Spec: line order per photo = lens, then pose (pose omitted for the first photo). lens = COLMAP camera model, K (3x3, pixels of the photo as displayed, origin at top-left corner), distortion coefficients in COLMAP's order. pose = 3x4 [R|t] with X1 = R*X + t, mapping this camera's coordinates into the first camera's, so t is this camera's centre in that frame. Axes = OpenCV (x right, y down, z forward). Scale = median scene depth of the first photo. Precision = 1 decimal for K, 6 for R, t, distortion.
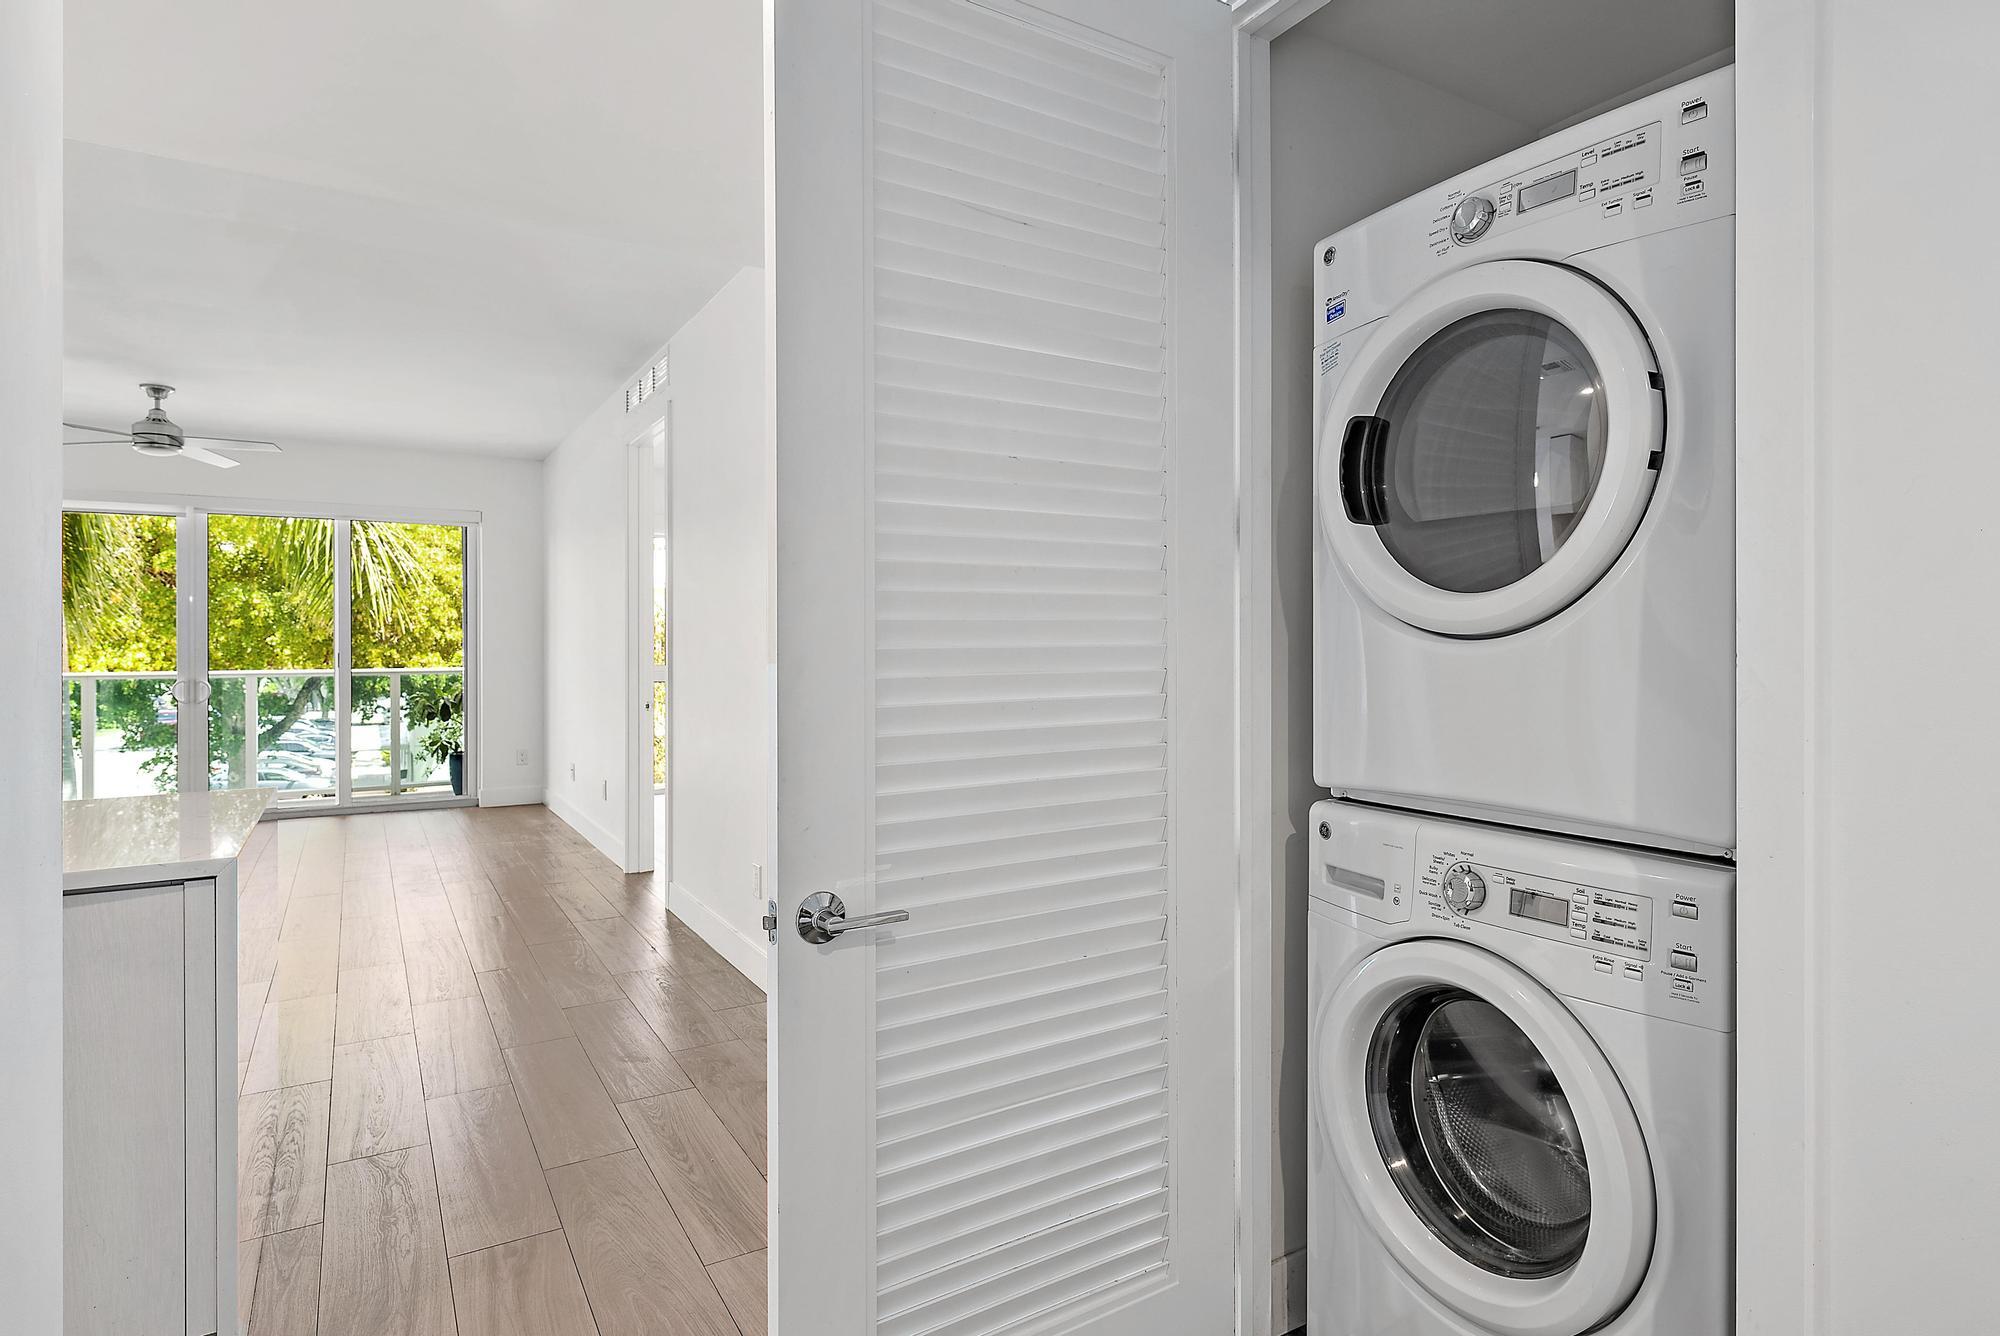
lens RADIAL K [[1051.0, 0, 1005.4], [0, 1051.0, 658.9], [0, 0, 1]] dist [0.002435, 0.000298]
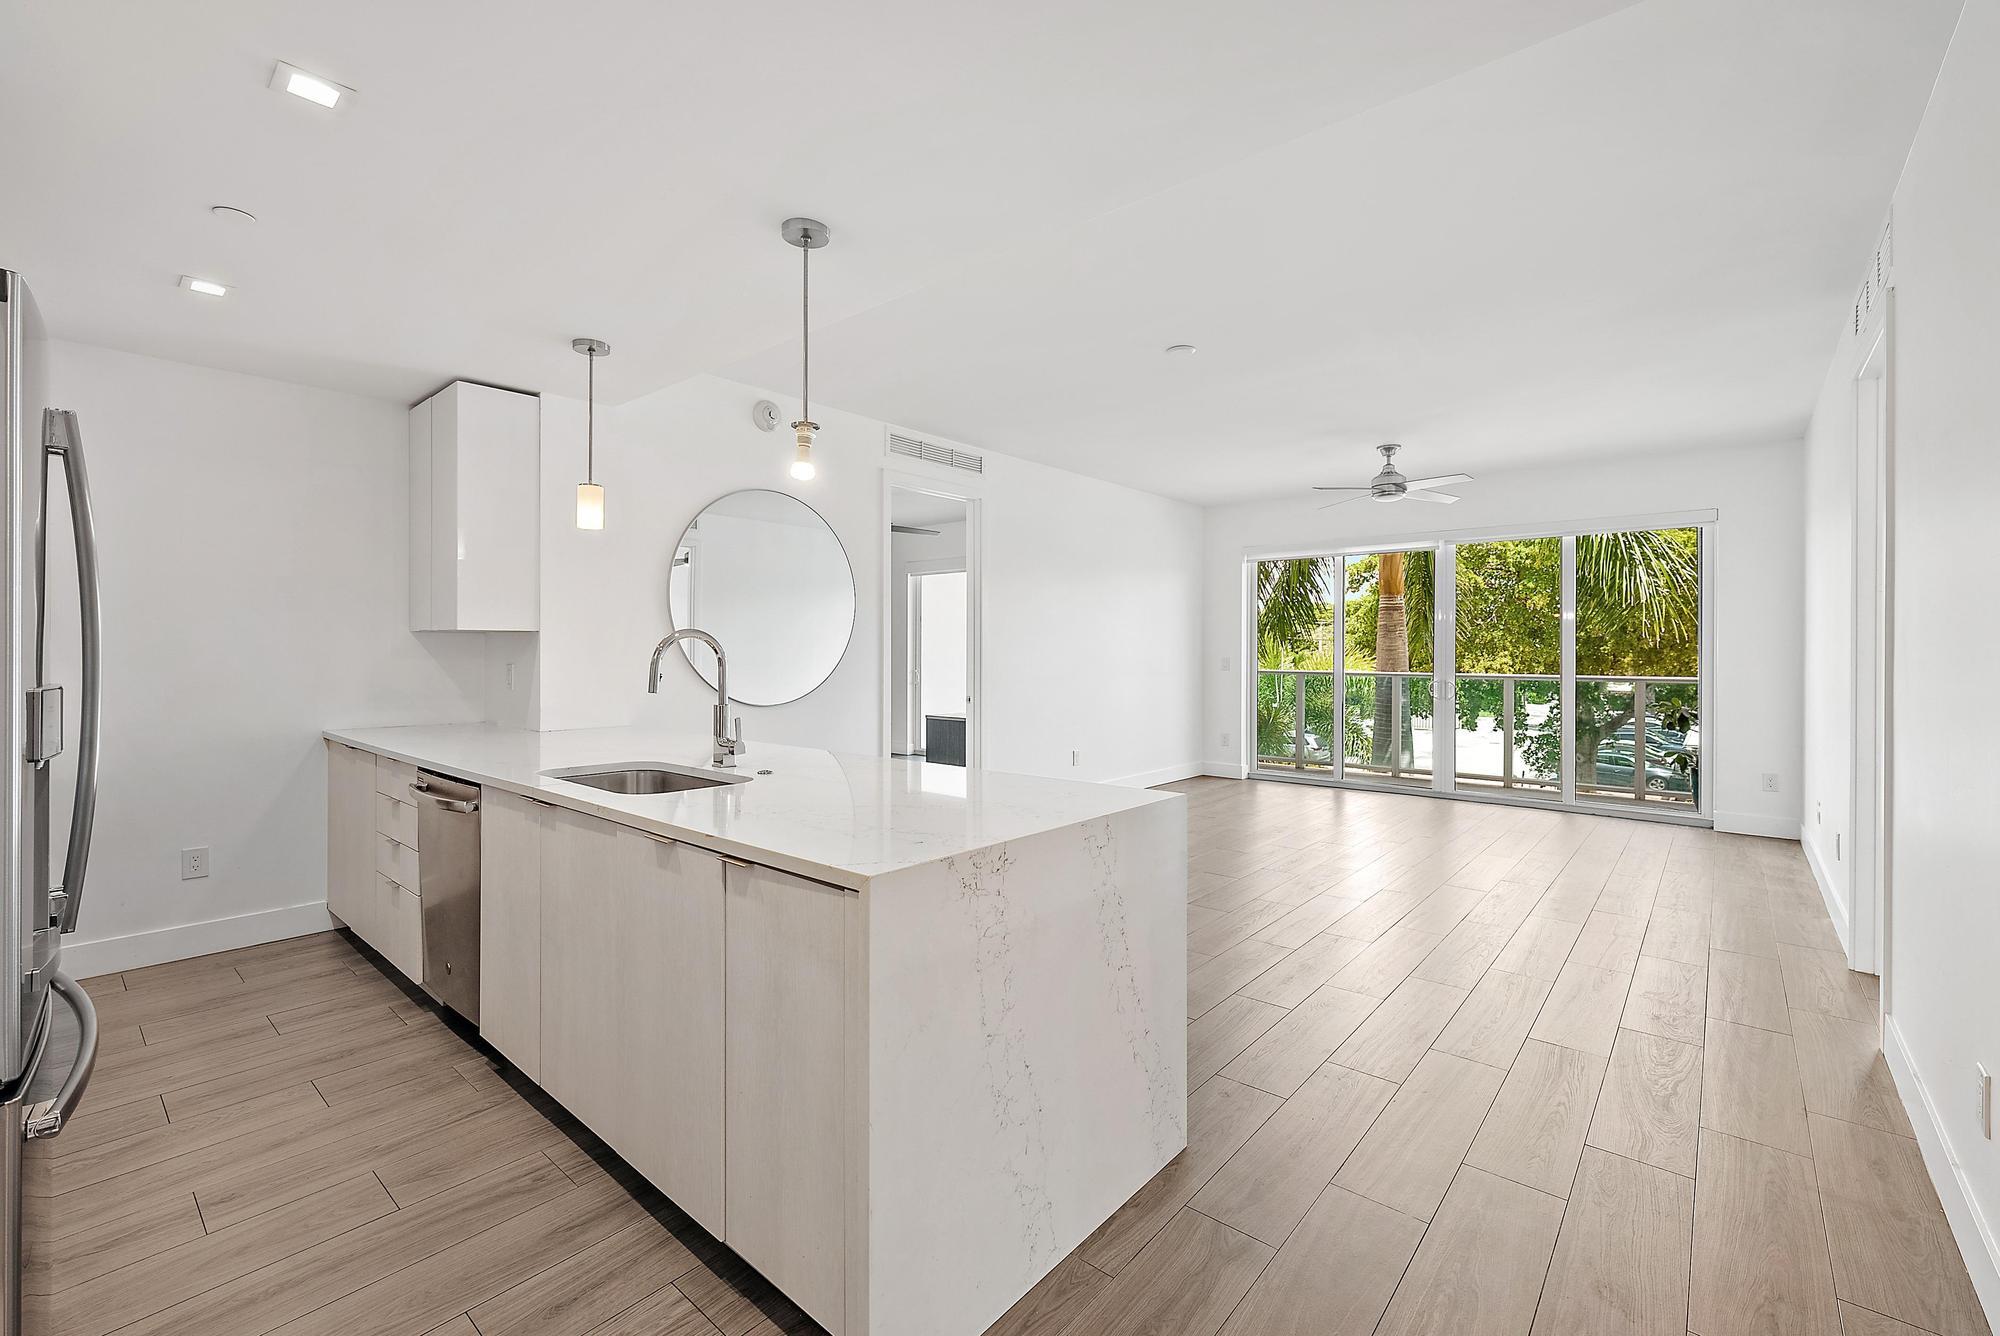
lens RADIAL K [[832.2, 0, 1002.9], [0, 832.2, 657.8], [0, 0, 1]] dist [-0.003600, 0.000004]
pose [[0.302925, 0.011149, -0.952949, 0.003176], [-0.018319, 0.999815, 0.005874, -0.002581], [0.952838, 0.015678, 0.303074, 0.188667]]
